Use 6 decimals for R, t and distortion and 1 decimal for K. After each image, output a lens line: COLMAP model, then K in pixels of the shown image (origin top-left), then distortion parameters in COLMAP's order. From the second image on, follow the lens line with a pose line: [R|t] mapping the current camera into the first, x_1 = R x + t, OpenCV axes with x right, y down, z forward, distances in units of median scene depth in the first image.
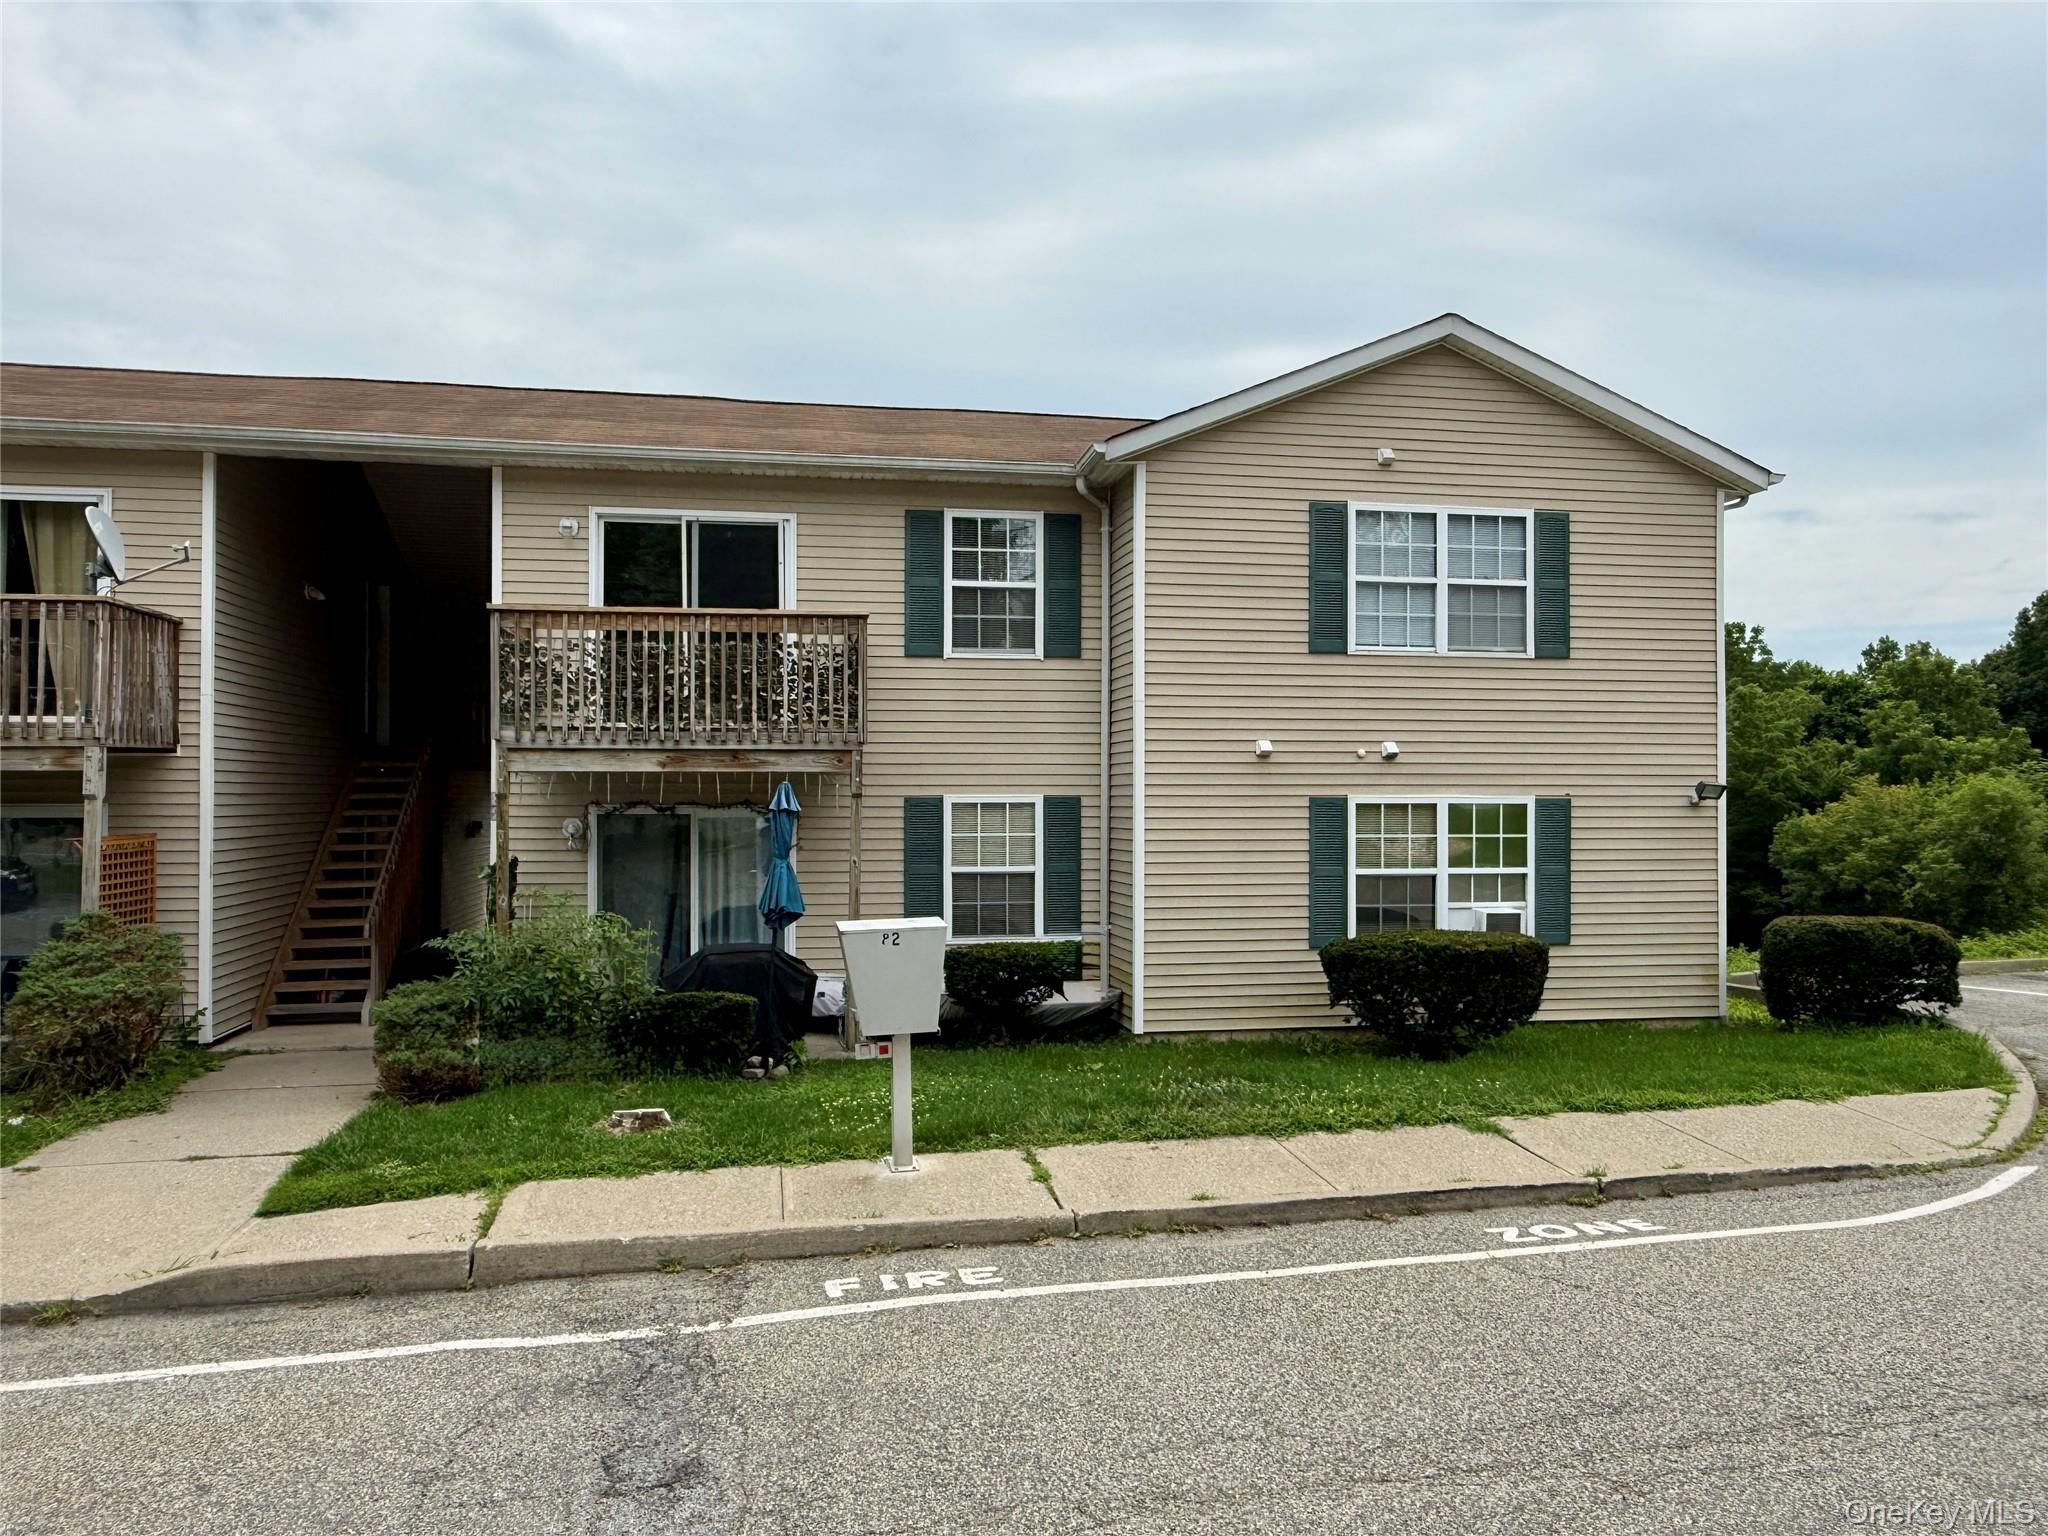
lens RADIAL K [[1448.9, 0, 1023.7], [0, 1448.9, 776.5], [0, 0, 1]] dist [0.003992, 0.004161]
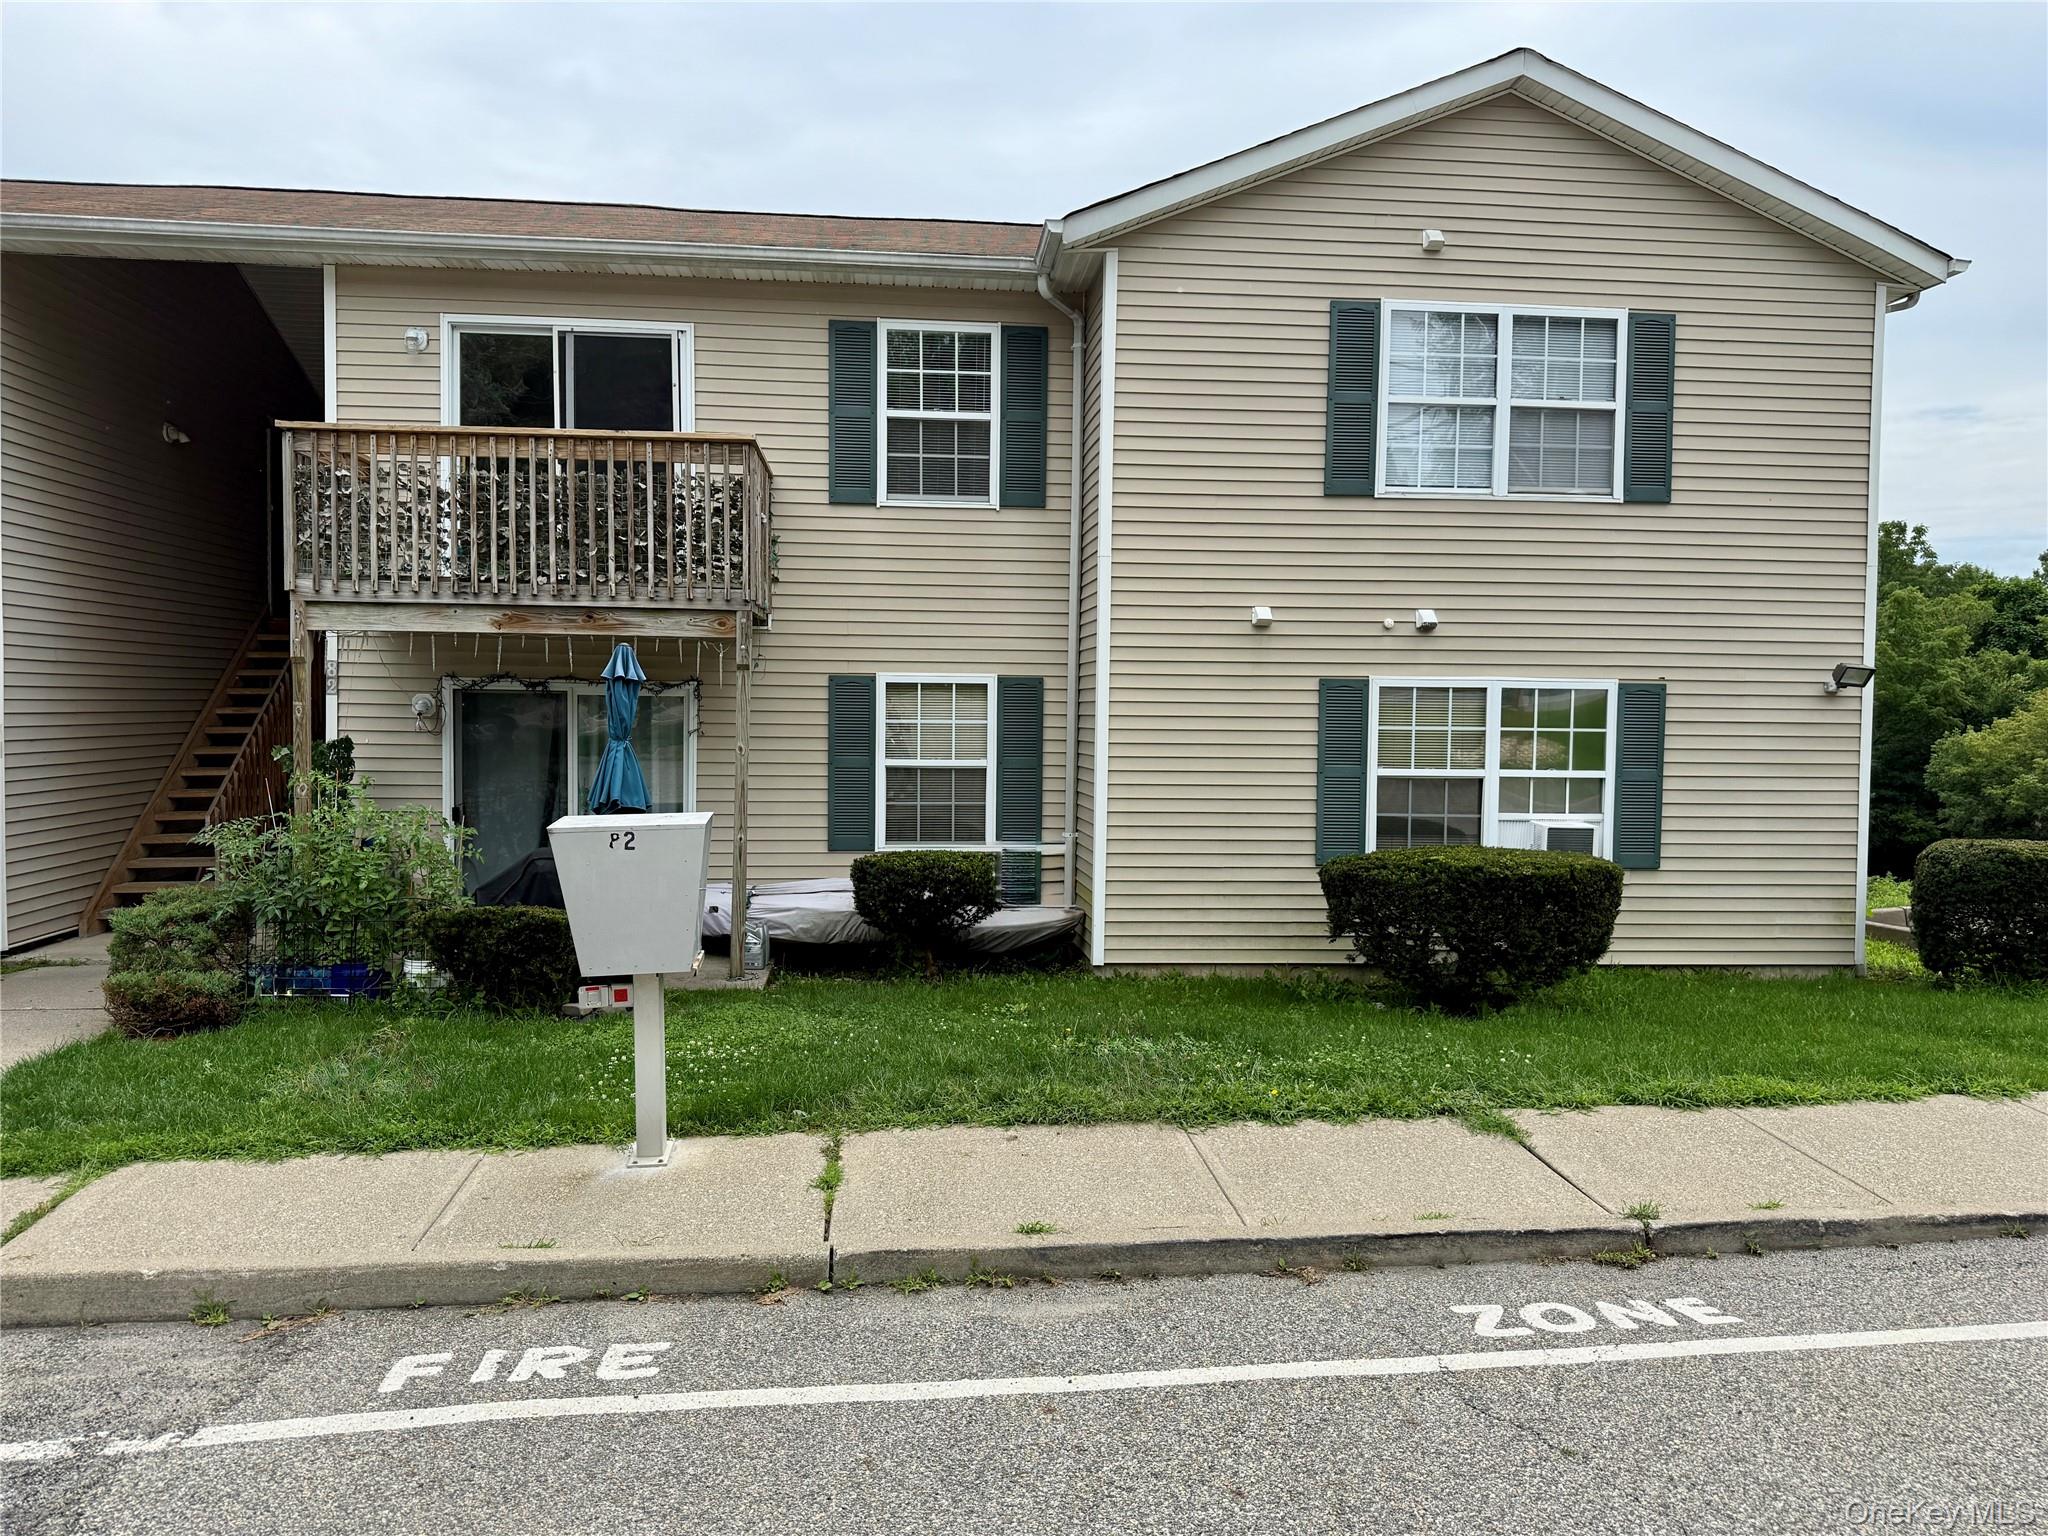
lens RADIAL K [[1428.4, 0, 1022.1], [0, 1428.4, 754.8], [0, 0, 1]] dist [0.062066, -0.075194]
pose [[0.996428, 0.014439, -0.083198, 0.107961], [-0.010701, 0.998921, 0.045201, 0.024517], [0.083761, -0.044150, 0.995507, 0.216177]]
